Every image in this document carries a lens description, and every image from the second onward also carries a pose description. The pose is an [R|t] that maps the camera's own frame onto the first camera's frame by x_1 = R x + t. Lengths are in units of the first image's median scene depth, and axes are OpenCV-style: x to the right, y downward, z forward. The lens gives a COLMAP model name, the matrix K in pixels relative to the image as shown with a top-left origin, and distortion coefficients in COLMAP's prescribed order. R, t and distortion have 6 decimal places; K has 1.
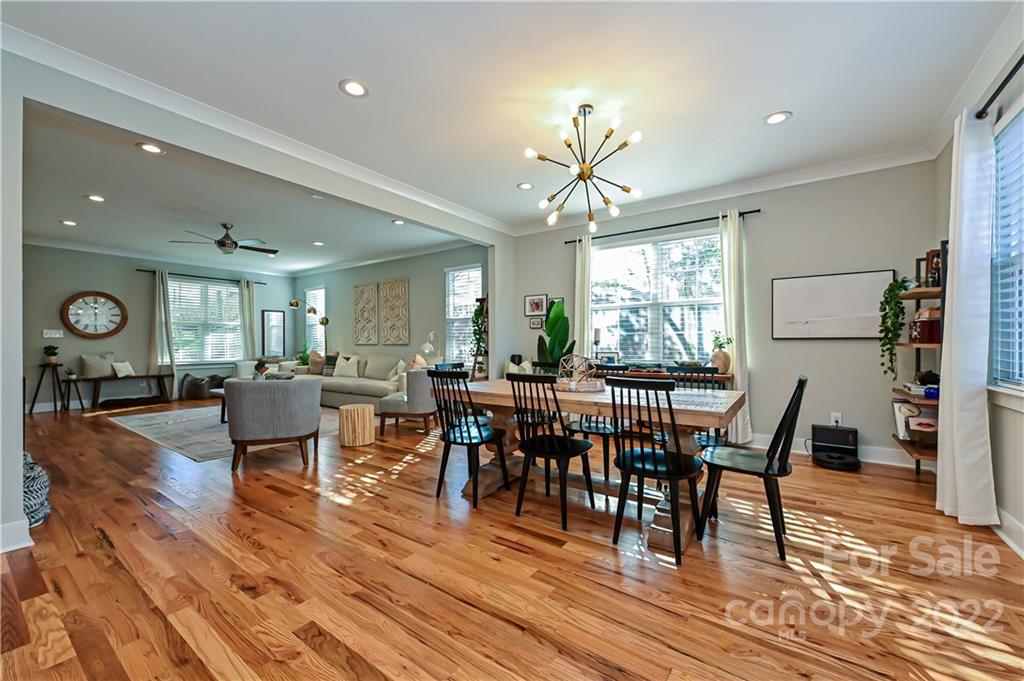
lens RADIAL K [[418.2, 0, 507.6], [0, 418.2, 340.3], [0, 0, 1]] dist [-0.003325, 0.001399]
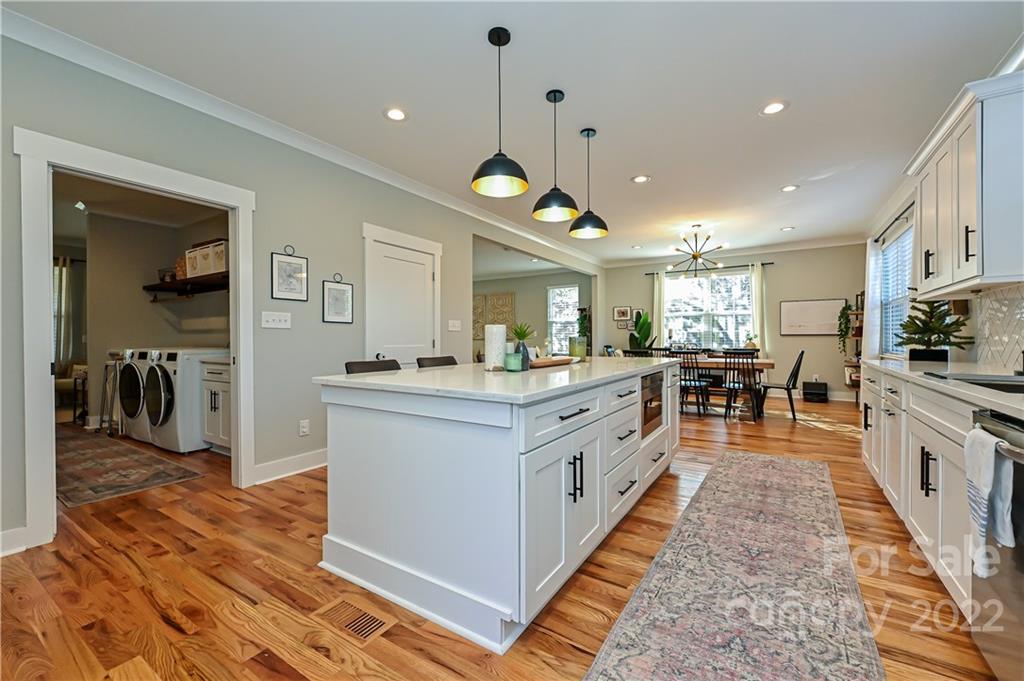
lens RADIAL K [[418.2, 0, 490.8], [0, 418.2, 333.7], [0, 0, 1]] dist [-0.003325, 0.001399]
pose [[0.999976, -0.001557, 0.006783, -0.594514], [0.001582, 0.999992, -0.003753, -0.004235], [-0.006777, 0.003764, 0.999970, -0.750526]]
